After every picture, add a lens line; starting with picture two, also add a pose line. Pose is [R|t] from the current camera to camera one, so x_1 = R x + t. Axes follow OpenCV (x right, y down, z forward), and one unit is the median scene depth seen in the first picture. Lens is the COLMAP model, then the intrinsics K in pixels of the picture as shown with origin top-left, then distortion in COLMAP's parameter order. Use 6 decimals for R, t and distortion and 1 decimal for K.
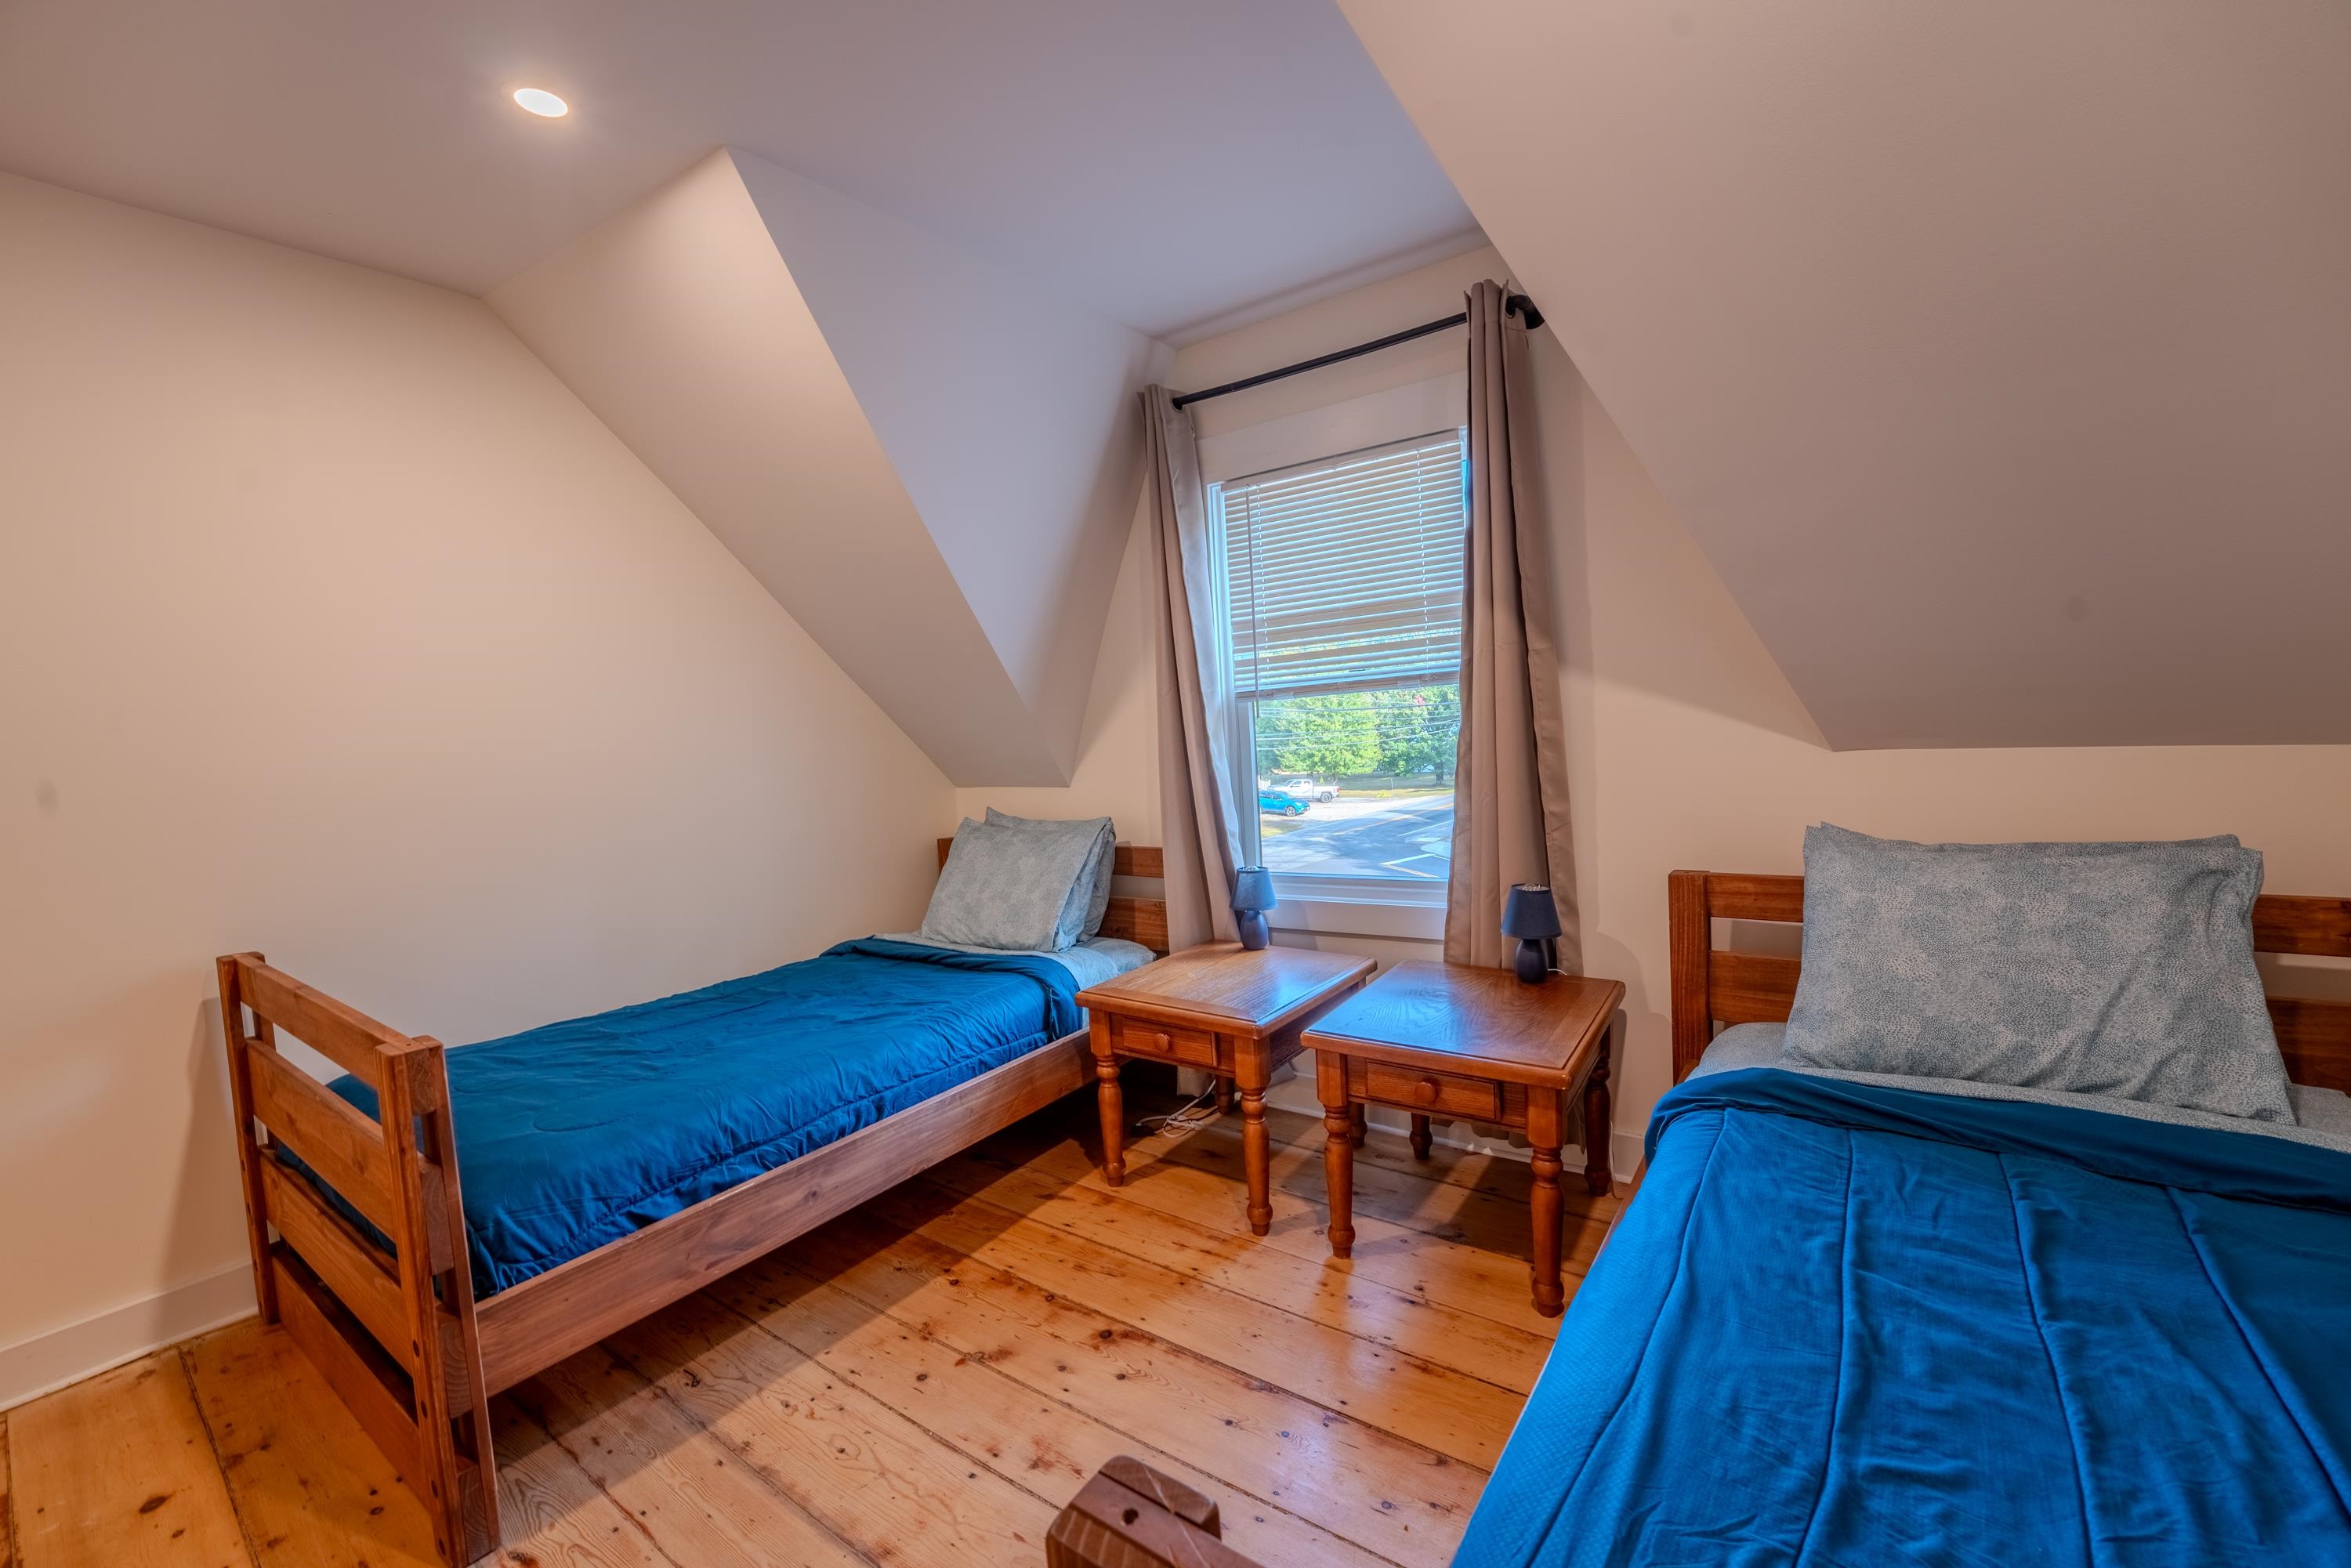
lens RADIAL K [[953.3, 0, 1171.5], [0, 953.3, 782.8], [0, 0, 1]] dist [-0.028271, 0.000752]
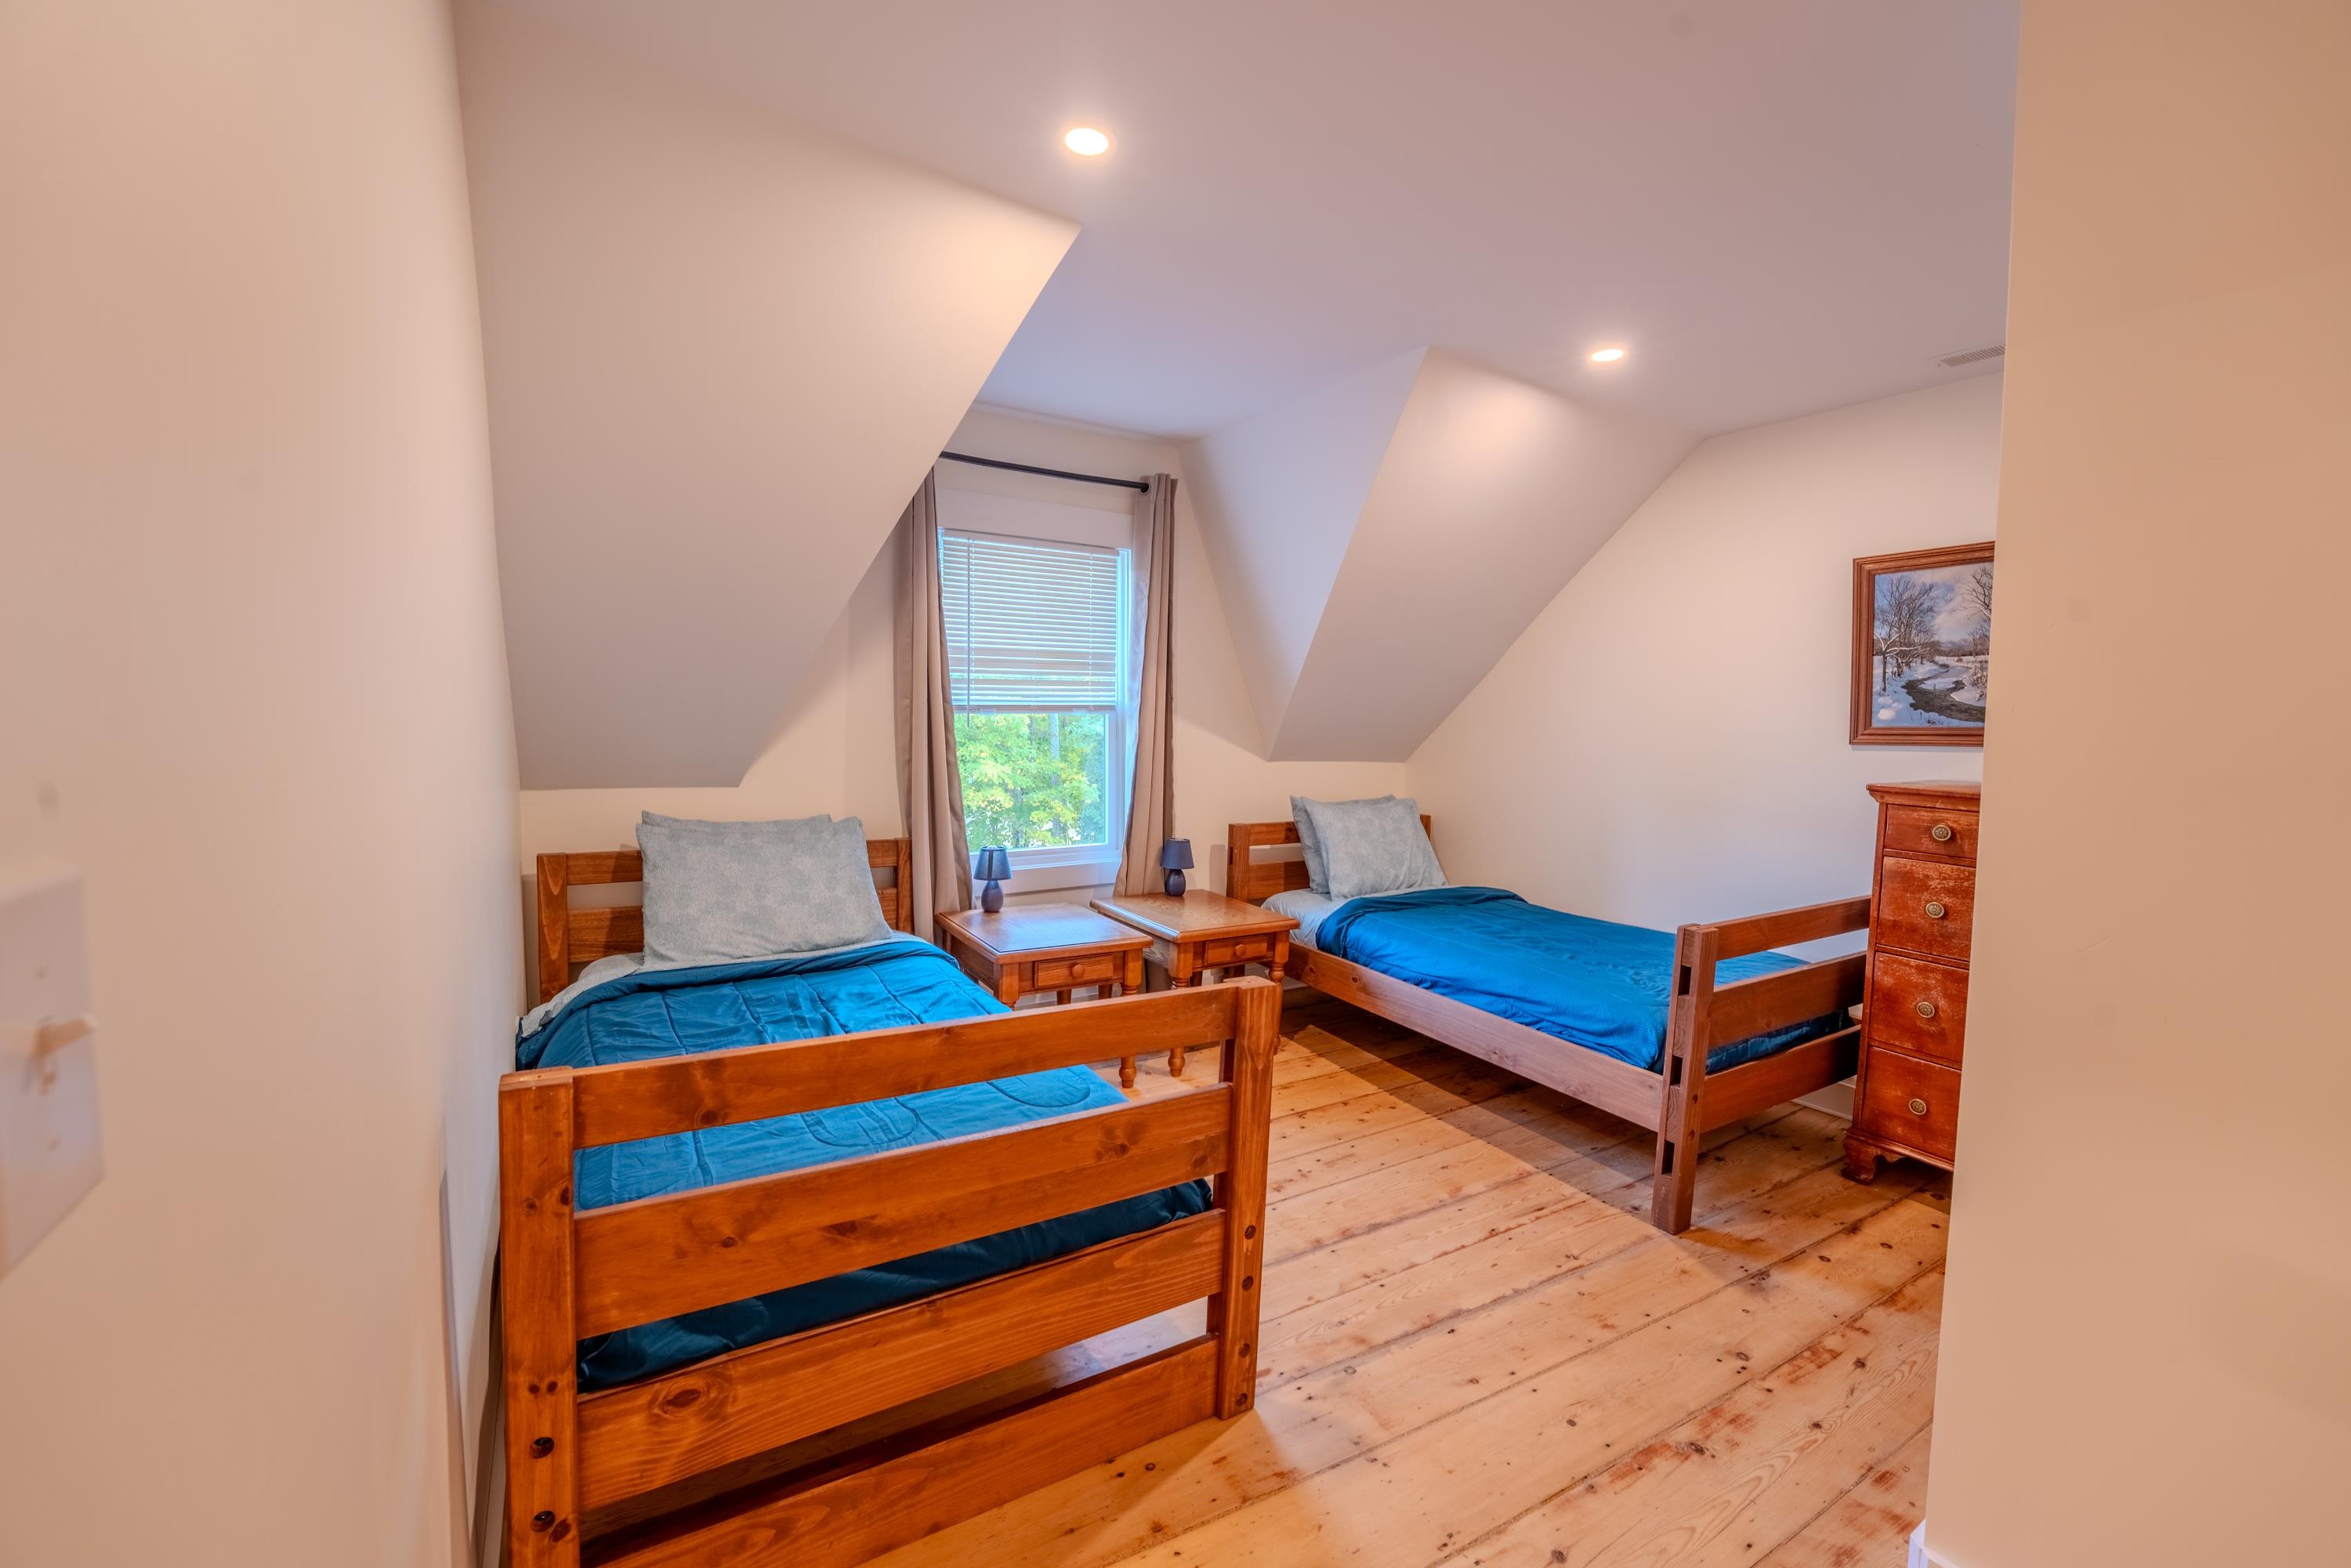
lens RADIAL K [[953.3, 0, 1171.5], [0, 953.3, 782.8], [0, 0, 1]] dist [-0.028271, 0.000752]
pose [[0.371806, -0.019801, 0.928099, -1.138388], [-0.003687, 0.999733, 0.022807, -0.028206], [-0.928303, -0.011902, 0.371634, 0.343802]]
